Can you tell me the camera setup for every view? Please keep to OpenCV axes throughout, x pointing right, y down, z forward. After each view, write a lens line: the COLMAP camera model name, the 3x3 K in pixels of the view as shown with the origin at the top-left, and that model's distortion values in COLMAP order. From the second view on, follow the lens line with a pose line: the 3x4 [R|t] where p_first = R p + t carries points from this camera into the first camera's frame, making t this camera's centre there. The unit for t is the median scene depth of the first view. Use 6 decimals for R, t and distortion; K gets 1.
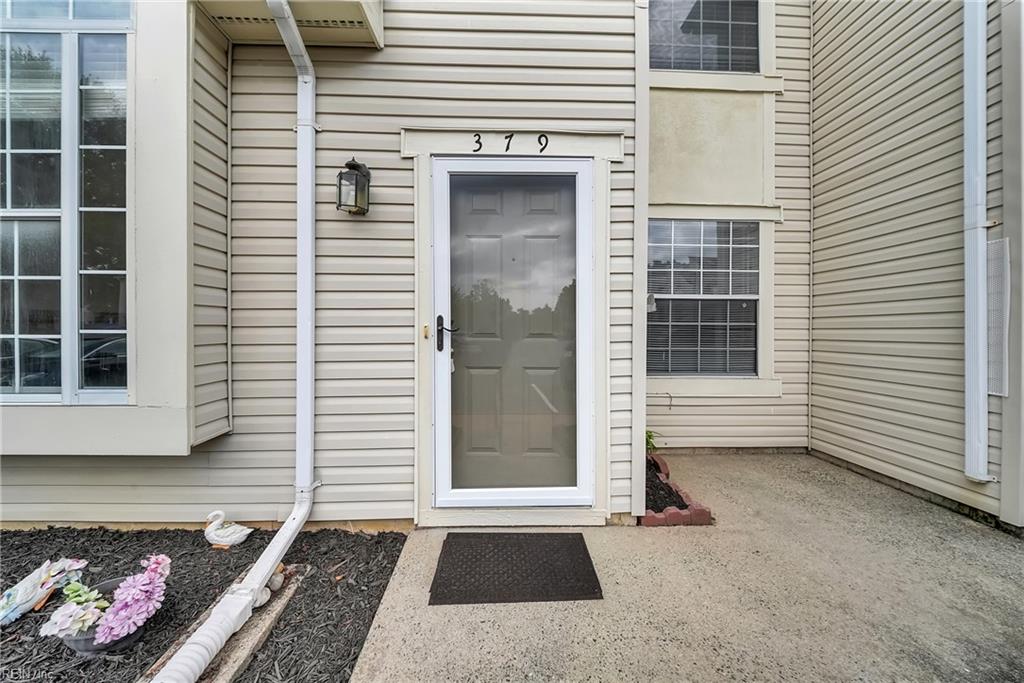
lens RADIAL K [[385.3, 0, 510.5], [0, 385.3, 321.4], [0, 0, 1]] dist [-0.009633, -0.000119]
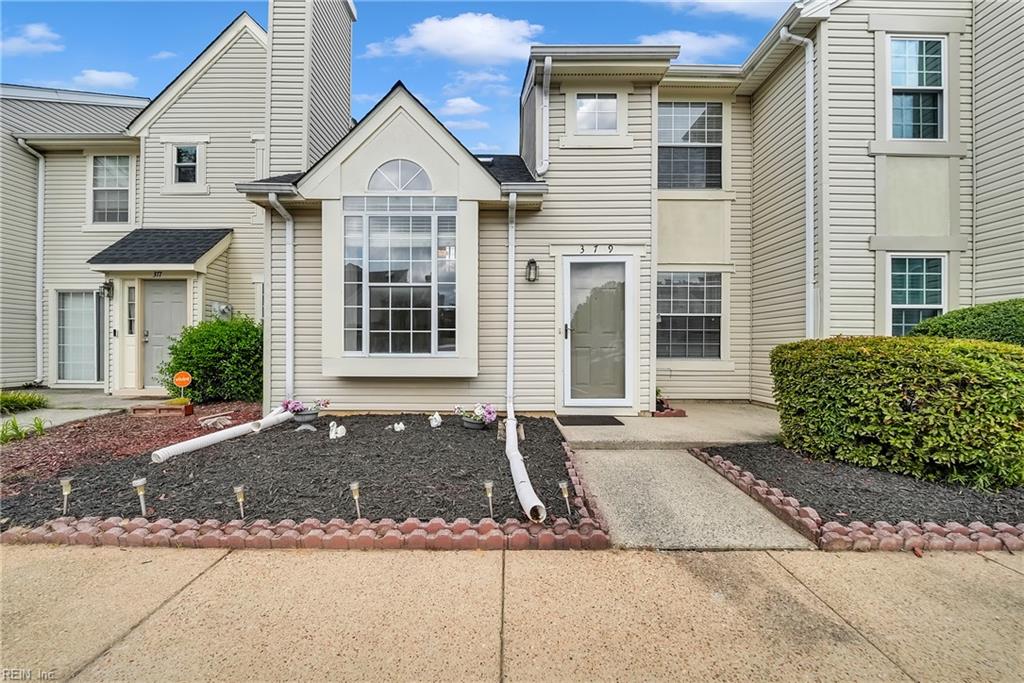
lens RADIAL K [[367.6, 0, 507.8], [0, 367.6, 339.0], [0, 0, 1]] dist [0.004400, -0.000398]
pose [[0.998848, -0.001600, -0.047967, -0.418633], [0.001678, 0.999997, 0.001587, 0.071529], [0.047964, -0.001666, 0.998848, -1.214228]]
